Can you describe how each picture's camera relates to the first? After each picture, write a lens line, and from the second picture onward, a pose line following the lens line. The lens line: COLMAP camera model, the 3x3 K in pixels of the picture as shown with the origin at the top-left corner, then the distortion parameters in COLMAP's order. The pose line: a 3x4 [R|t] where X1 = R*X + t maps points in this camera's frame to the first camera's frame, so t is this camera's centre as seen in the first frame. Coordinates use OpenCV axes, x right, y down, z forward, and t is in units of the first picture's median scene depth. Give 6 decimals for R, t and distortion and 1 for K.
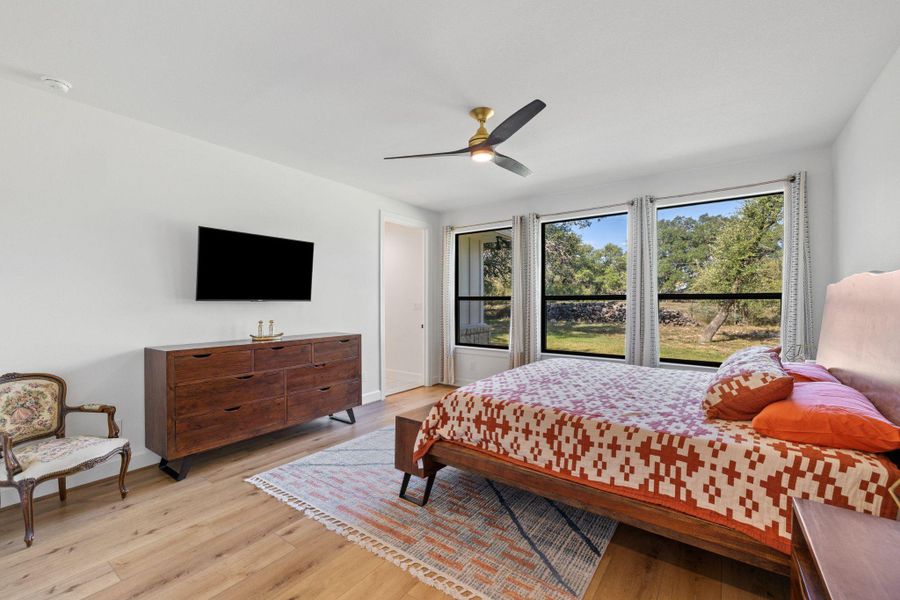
lens RADIAL K [[378.1, 0, 451.7], [0, 378.1, 302.4], [0, 0, 1]] dist [0.003912, -0.000571]
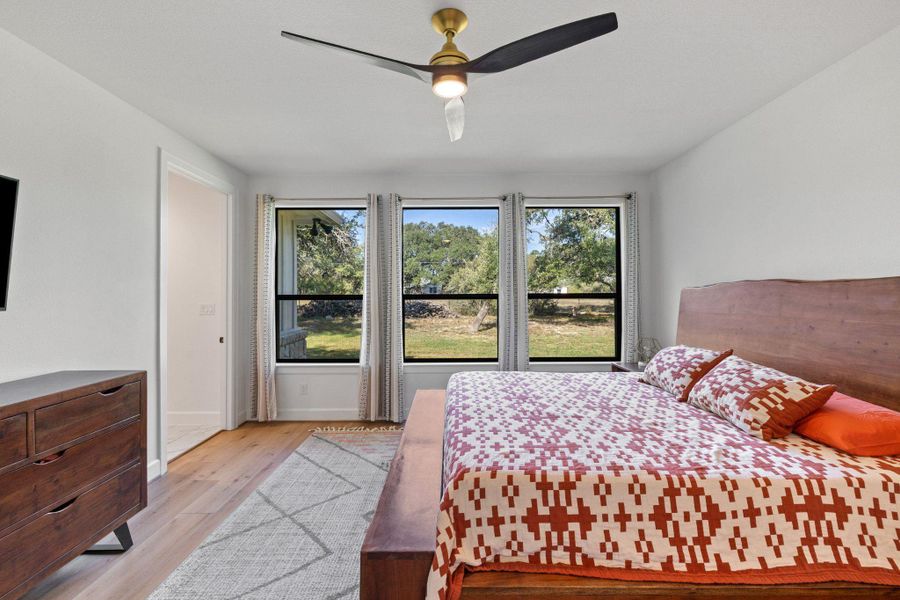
lens RADIAL K [[378.1, 0, 449.4], [0, 378.1, 292.8], [0, 0, 1]] dist [0.003912, -0.000571]
pose [[0.808749, 0.000764, 0.588153, -0.370539], [0.004366, 0.999964, -0.007303, -0.032075], [-0.588137, 0.008474, 0.808717, 0.579368]]
